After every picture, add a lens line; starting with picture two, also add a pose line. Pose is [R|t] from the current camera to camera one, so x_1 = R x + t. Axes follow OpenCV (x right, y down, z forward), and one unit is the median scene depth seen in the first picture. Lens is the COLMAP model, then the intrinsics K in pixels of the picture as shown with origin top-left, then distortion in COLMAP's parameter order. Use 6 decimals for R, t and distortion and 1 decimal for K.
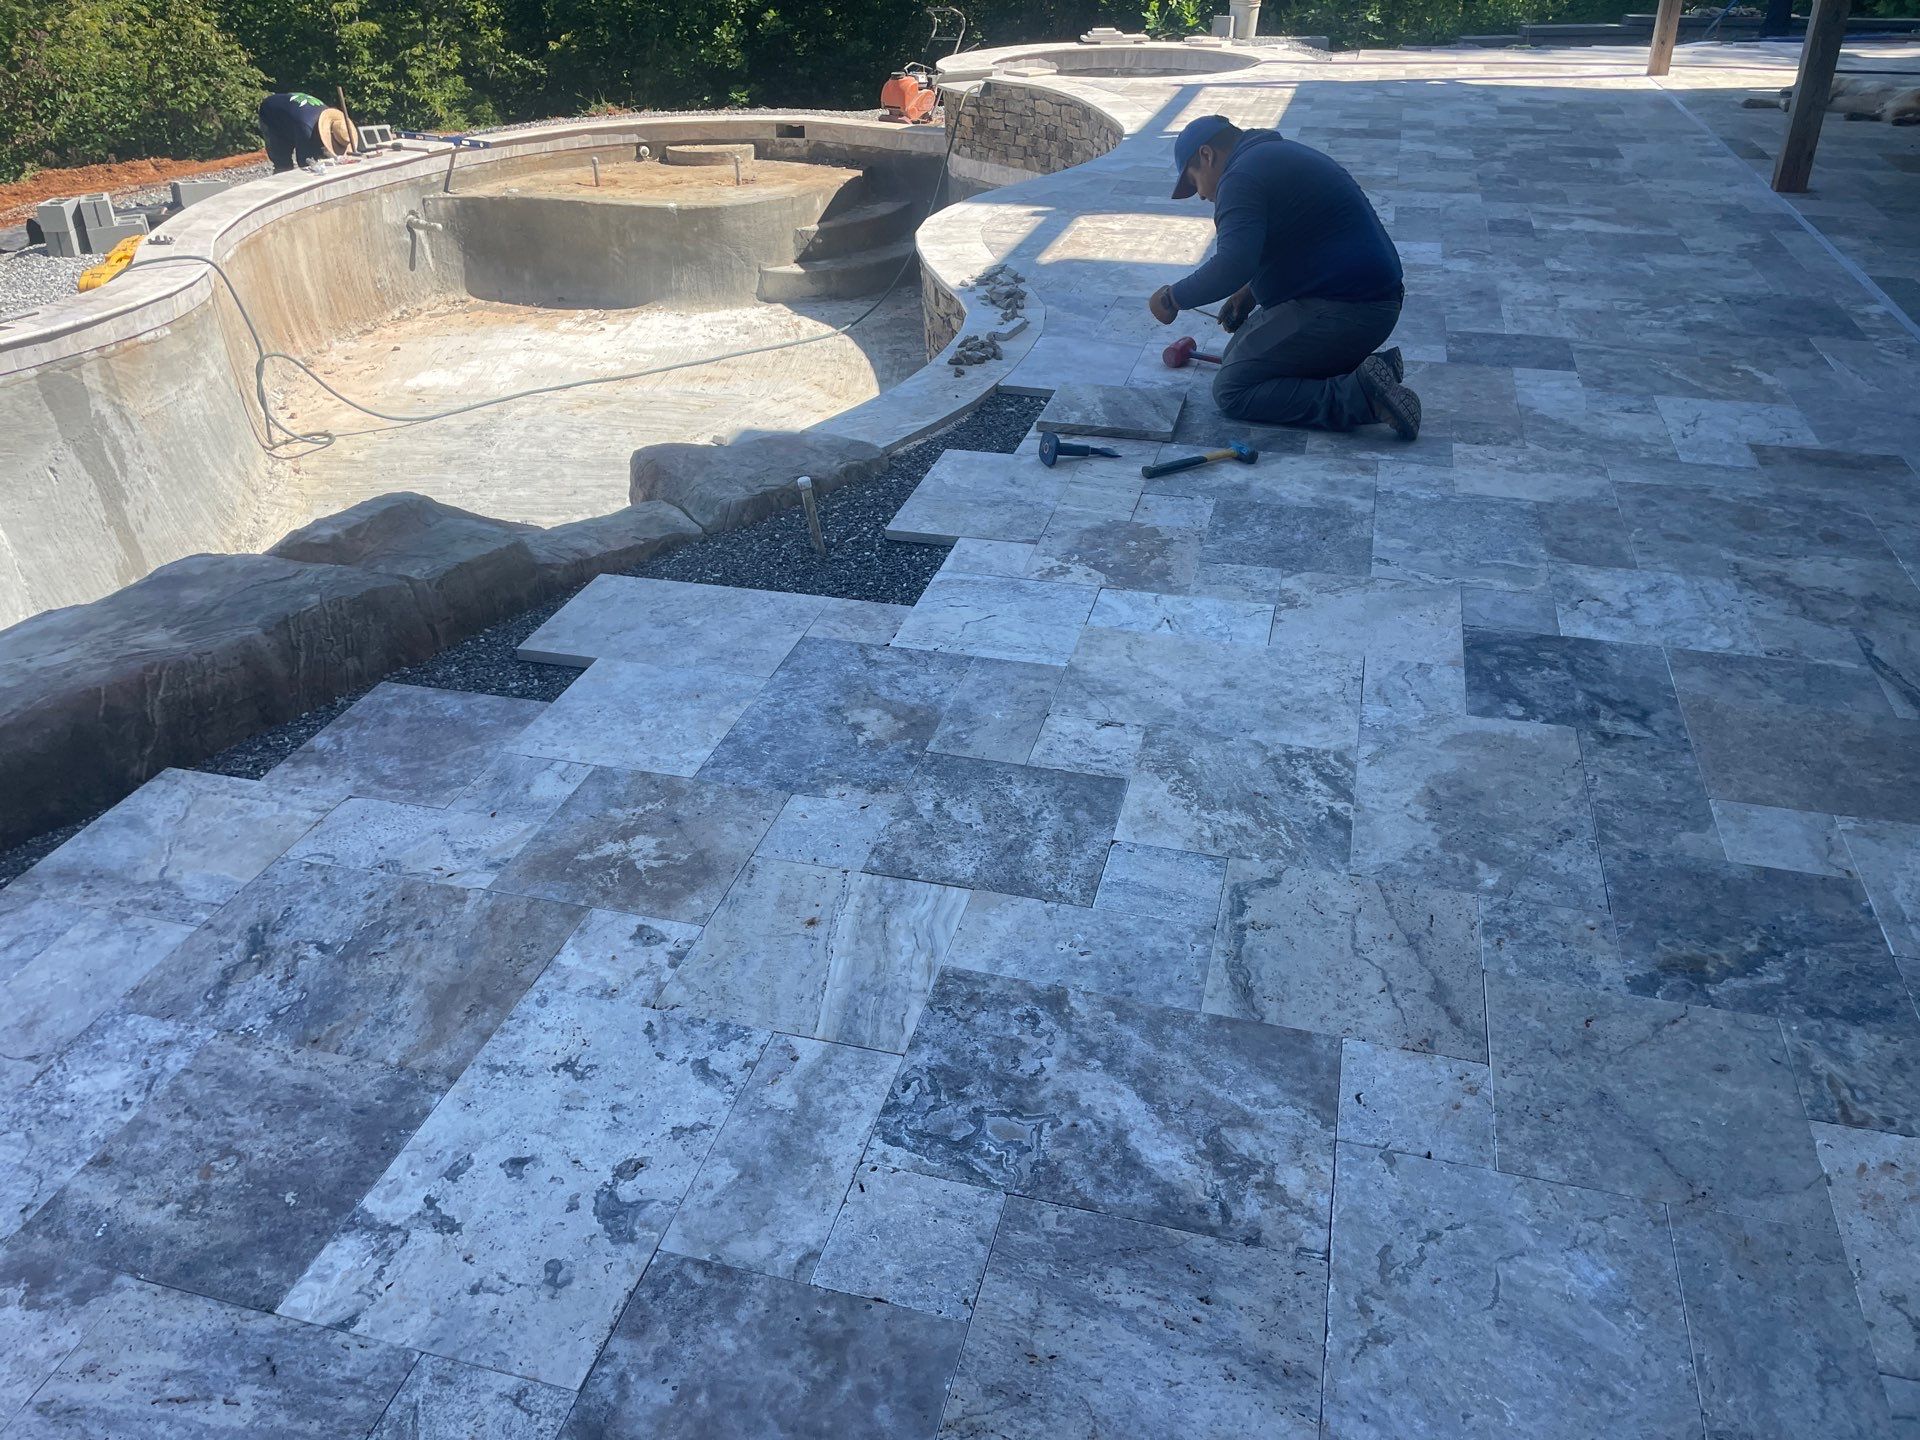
lens RADIAL K [[1445.2, 0, 943.8], [0, 1445.2, 704.7], [0, 0, 1]] dist [0.067477, -0.101244]
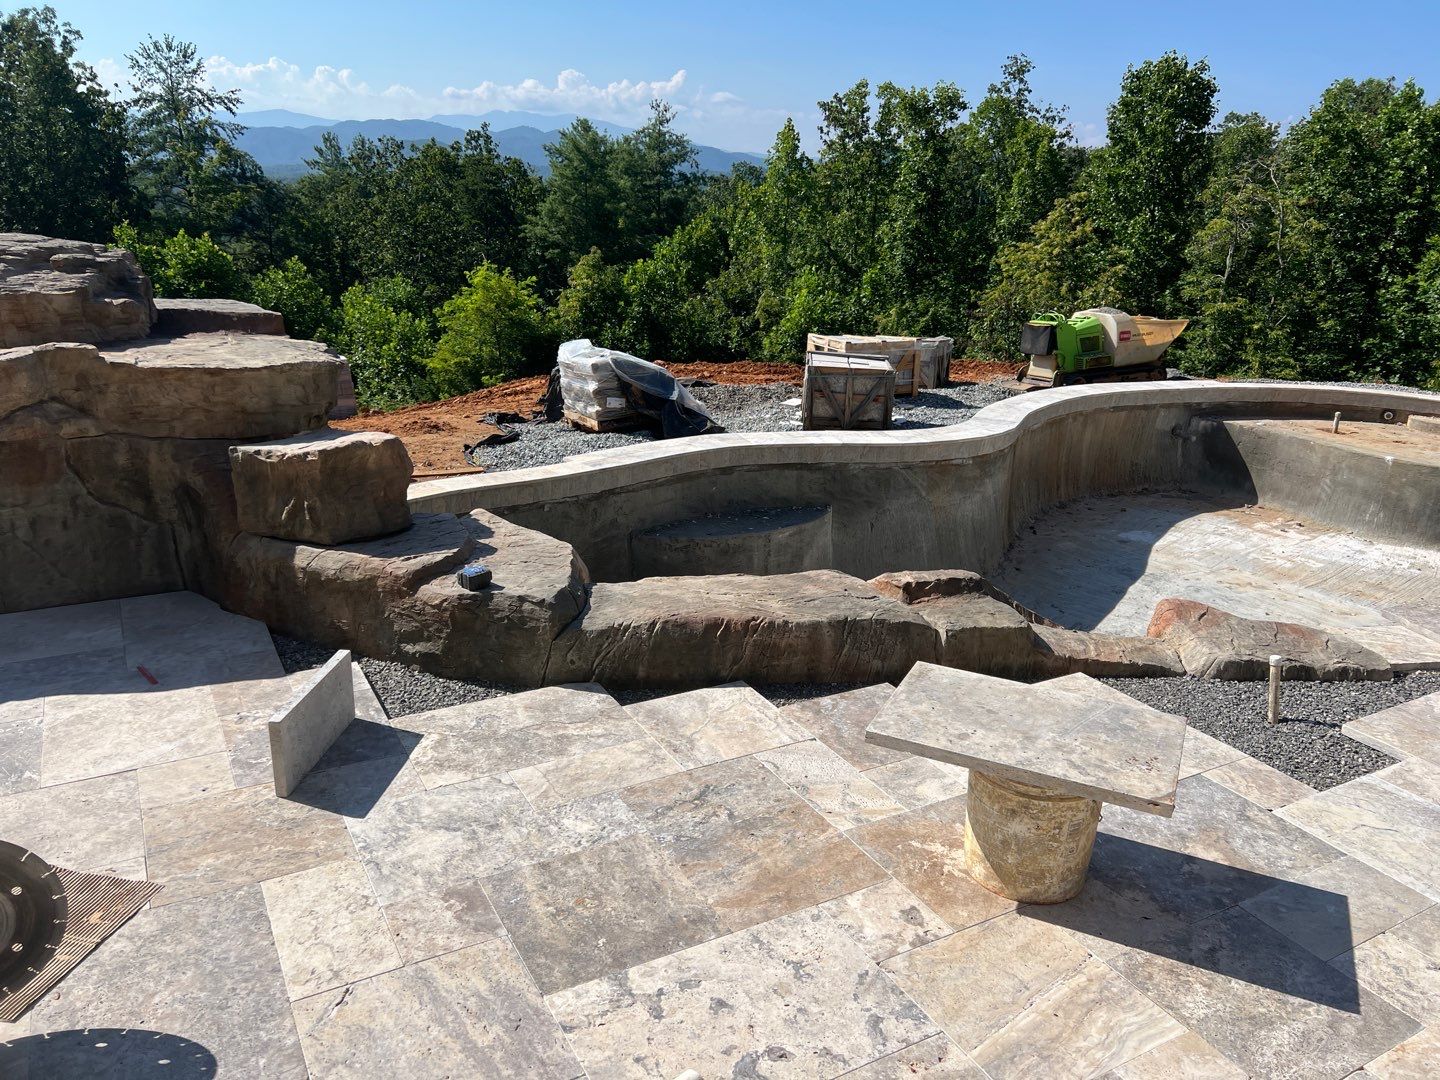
lens RADIAL K [[1083.9, 0, 731.9], [0, 1083.9, 533.4], [0, 0, 1]] dist [0.067477, -0.101244]
pose [[0.704051, 0.250412, -0.664535, 0.154660], [-0.393666, 0.916450, -0.071735, -0.011642], [0.591050, 0.312110, 0.743806, 0.054499]]
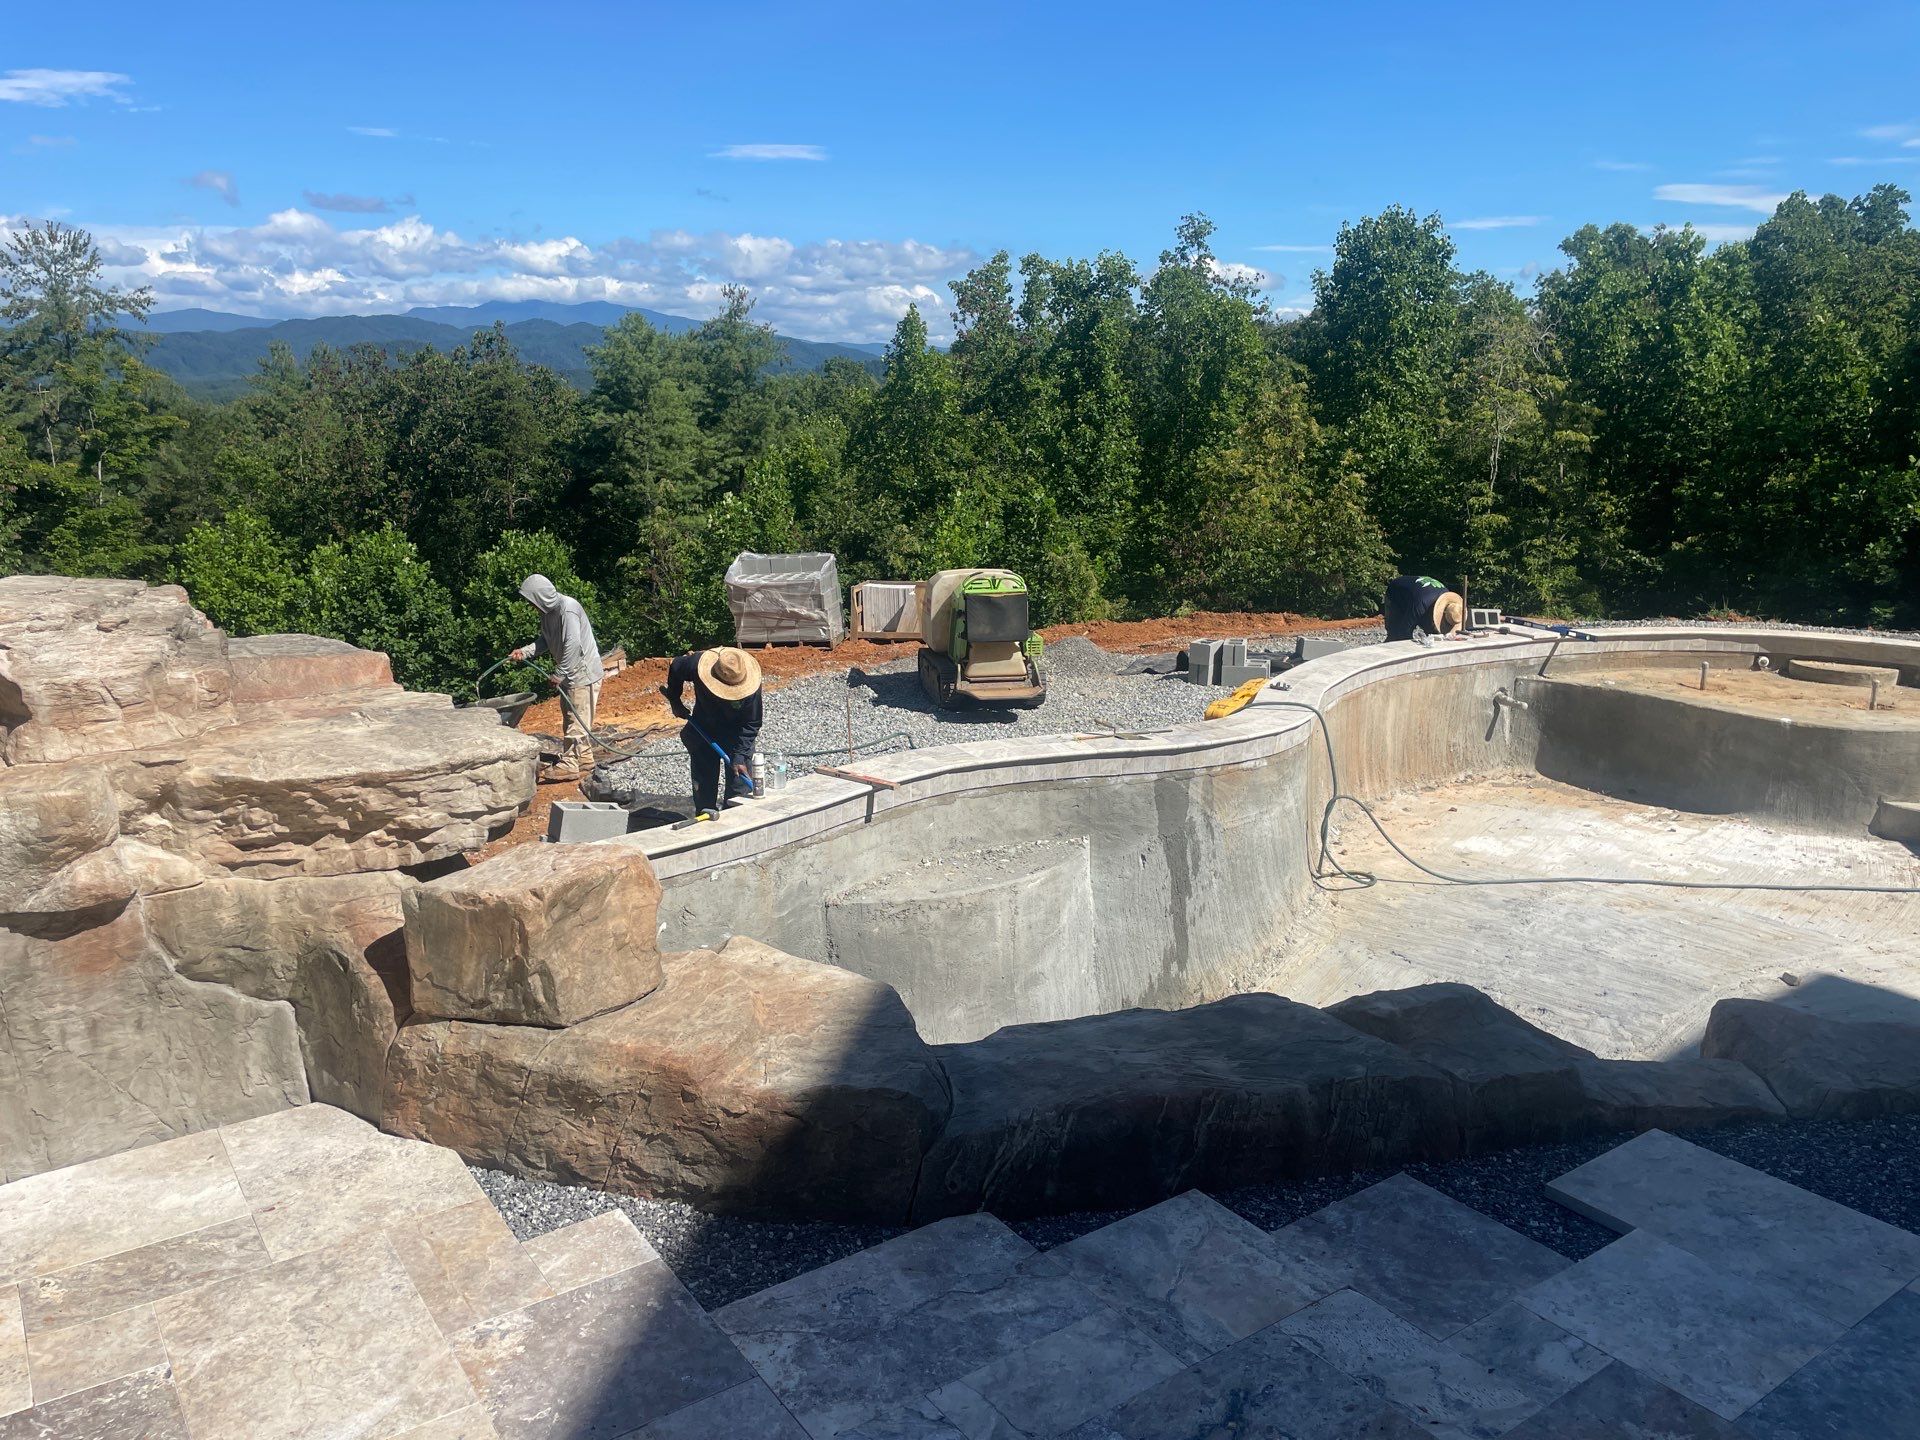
lens RADIAL K [[1445.2, 0, 953.7], [0, 1445.2, 710.6], [0, 0, 1]] dist [0.067477, -0.101244]
pose [[0.768242, 0.147985, -0.622820, -0.042078], [-0.324158, 0.928887, -0.179139, -0.026251], [0.552019, 0.339514, 0.761581, -0.021713]]
